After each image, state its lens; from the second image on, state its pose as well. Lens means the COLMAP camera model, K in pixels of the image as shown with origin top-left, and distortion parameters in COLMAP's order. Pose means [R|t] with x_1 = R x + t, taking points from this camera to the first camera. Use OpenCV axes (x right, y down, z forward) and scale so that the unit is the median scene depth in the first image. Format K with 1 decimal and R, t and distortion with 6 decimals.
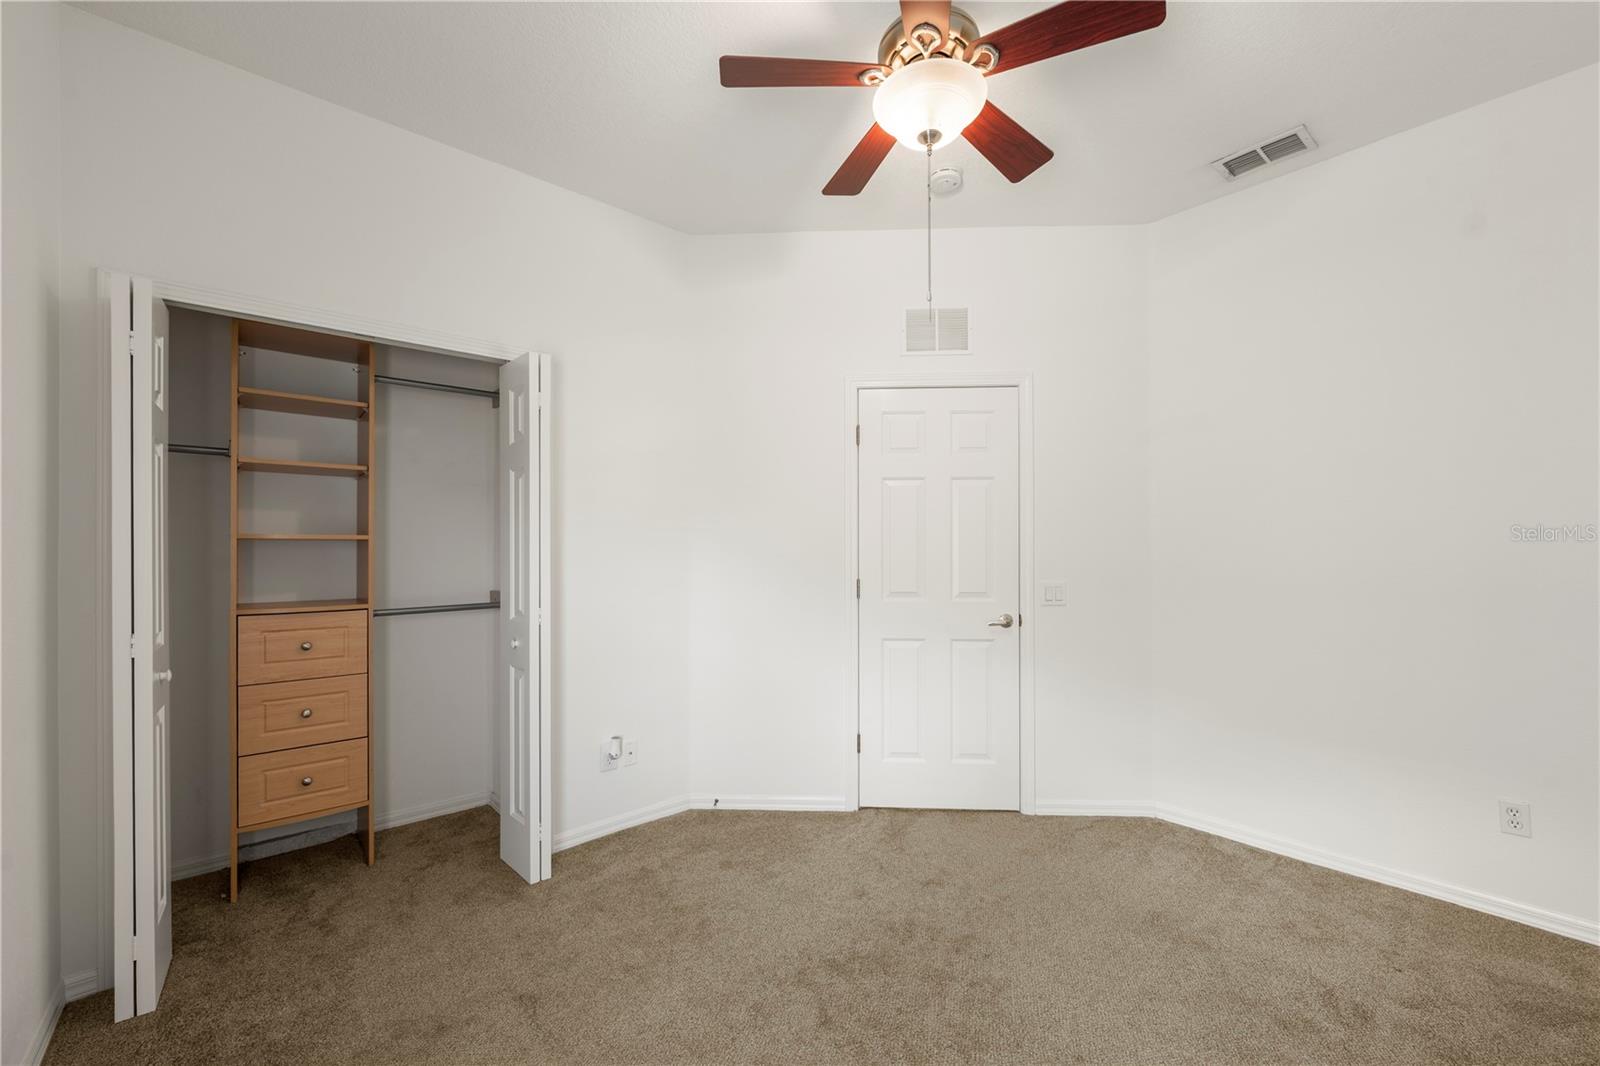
lens RADIAL K [[645.1, 0, 803.4], [0, 645.1, 545.2], [0, 0, 1]] dist [0.003395, -0.001711]
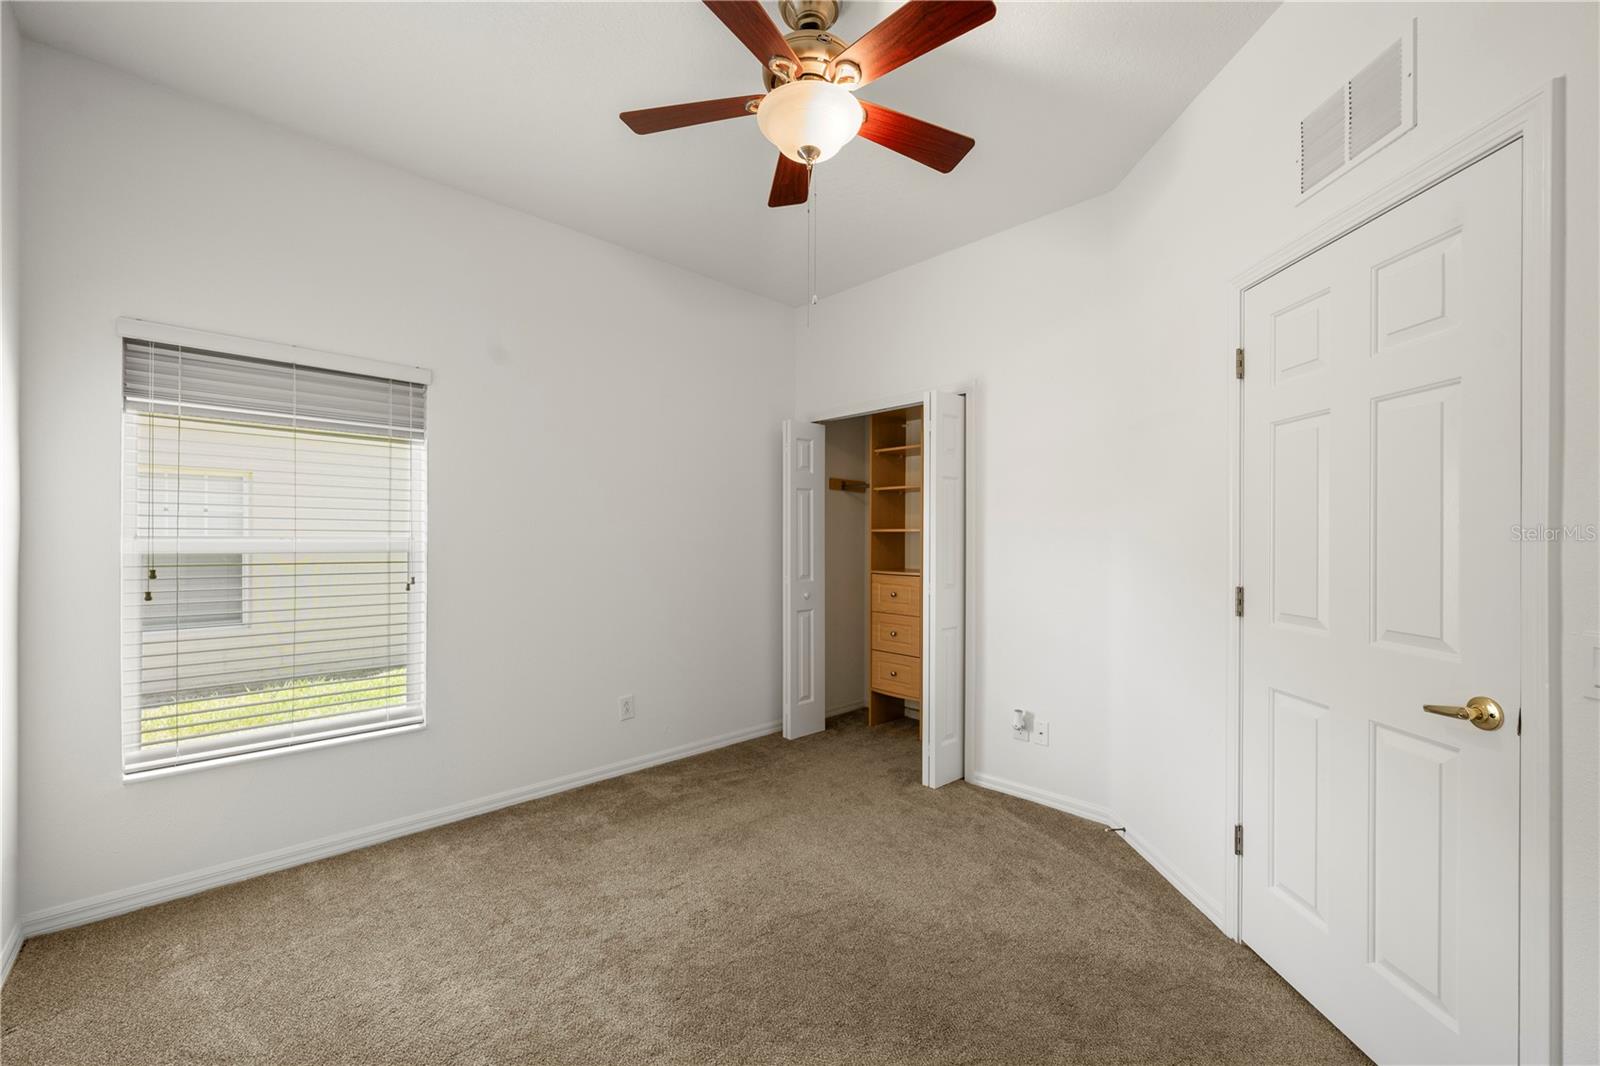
lens RADIAL K [[645.1, 0, 804.6], [0, 645.1, 536.4], [0, 0, 1]] dist [0.003395, -0.001711]
pose [[0.043851, 0.000146, -0.999038, 0.726797], [0.002389, 0.999997, 0.000251, 0.001036], [0.999035, -0.002398, 0.043851, 0.545447]]
